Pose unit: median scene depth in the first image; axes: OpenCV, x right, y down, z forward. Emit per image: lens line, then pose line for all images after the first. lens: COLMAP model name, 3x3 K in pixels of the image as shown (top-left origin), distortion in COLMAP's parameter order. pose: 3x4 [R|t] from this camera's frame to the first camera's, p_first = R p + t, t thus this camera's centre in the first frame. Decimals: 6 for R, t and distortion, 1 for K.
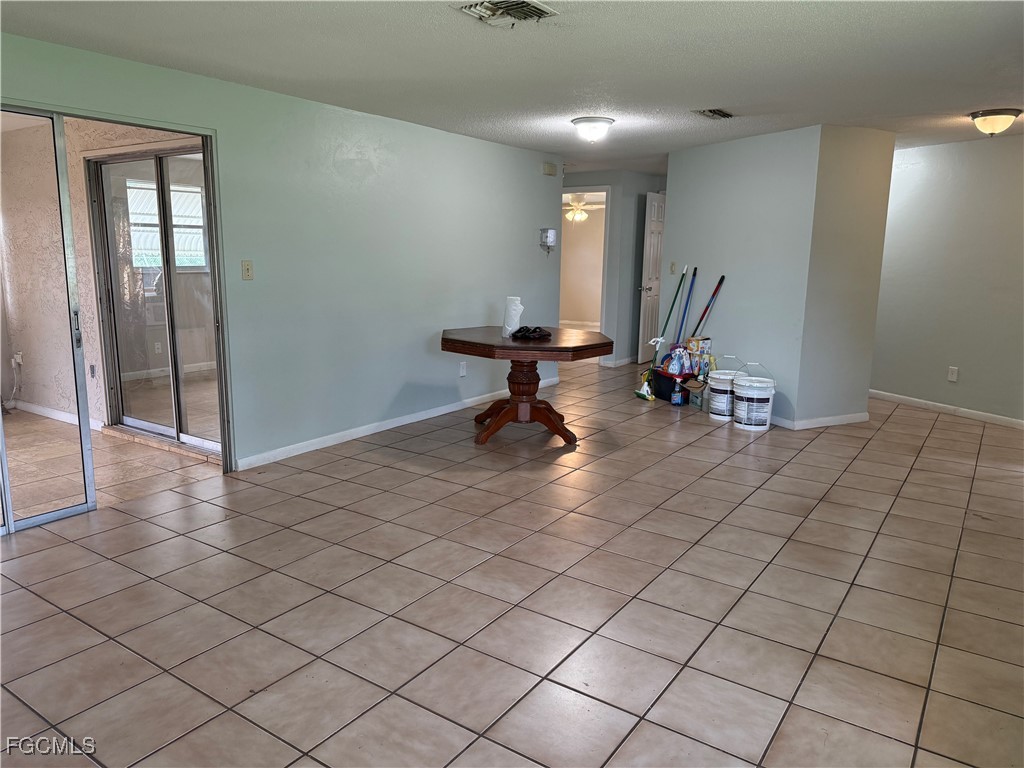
lens RADIAL K [[728.9, 0, 512.0], [0, 728.9, 384.0], [0, 0, 1]] dist [0.006017, -0.006211]
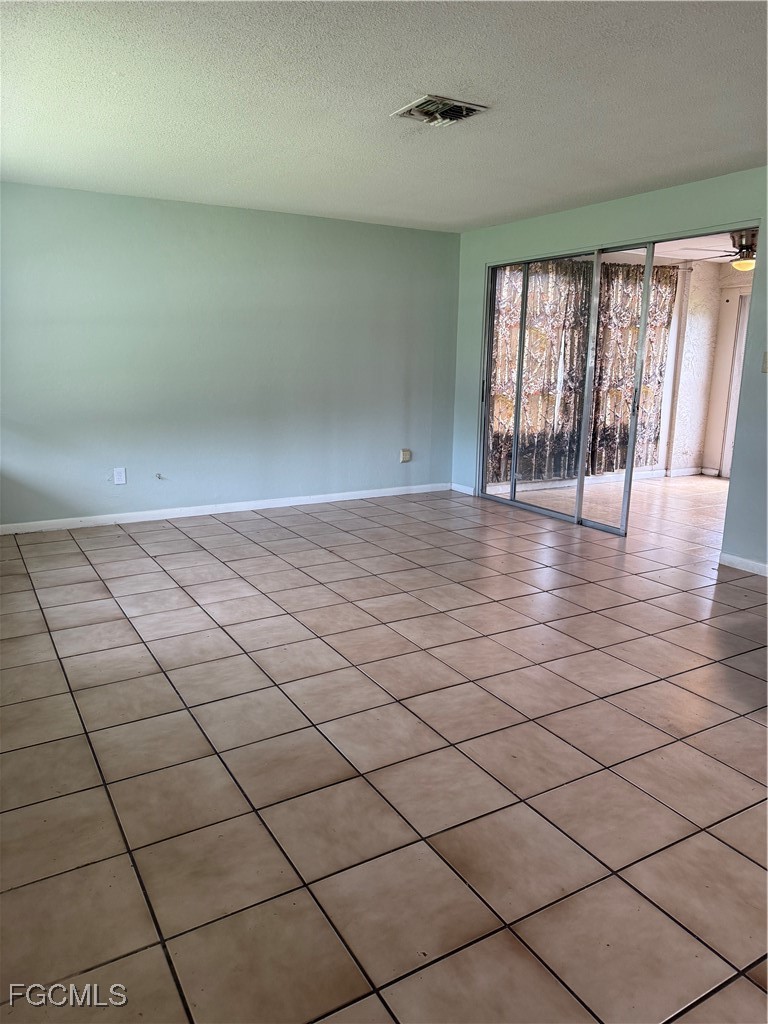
lens RADIAL K [[728.9, 0, 384.0], [0, 728.9, 512.0], [0, 0, 1]] dist [0.006017, -0.006211]
pose [[-0.422116, 0.171777, -0.890118, 1.101587], [-0.197228, 0.940962, 0.275120, -0.217609], [0.884827, 0.291689, -0.363316, 1.459226]]
